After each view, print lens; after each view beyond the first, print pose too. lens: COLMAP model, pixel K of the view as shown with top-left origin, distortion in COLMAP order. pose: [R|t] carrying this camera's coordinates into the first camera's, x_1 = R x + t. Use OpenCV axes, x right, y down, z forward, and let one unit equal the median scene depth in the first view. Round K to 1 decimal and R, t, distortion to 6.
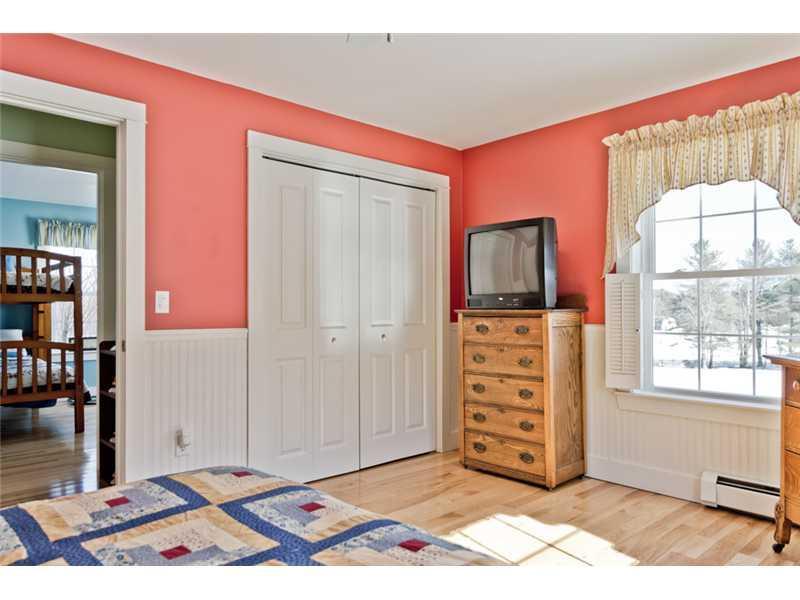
lens RADIAL K [[547.7, 0, 391.3], [0, 547.7, 300.9], [0, 0, 1]] dist [-0.003004, -0.000269]
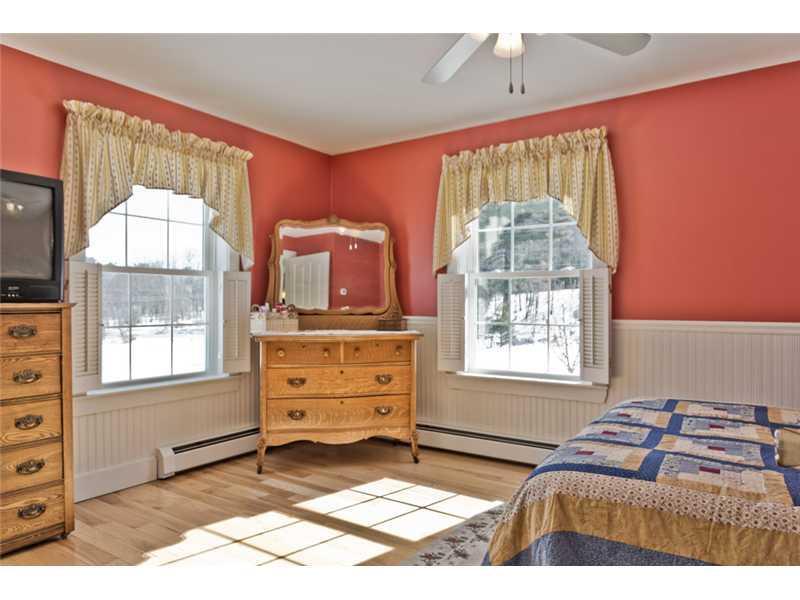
lens RADIAL K [[547.7, 0, 391.3], [0, 547.7, 300.9], [0, 0, 1]] dist [-0.003004, -0.000269]
pose [[-0.215036, 0.004800, 0.976594, -0.609115], [-0.017338, 0.999812, -0.008732, 0.013102], [-0.976452, -0.018810, -0.214912, 0.783373]]
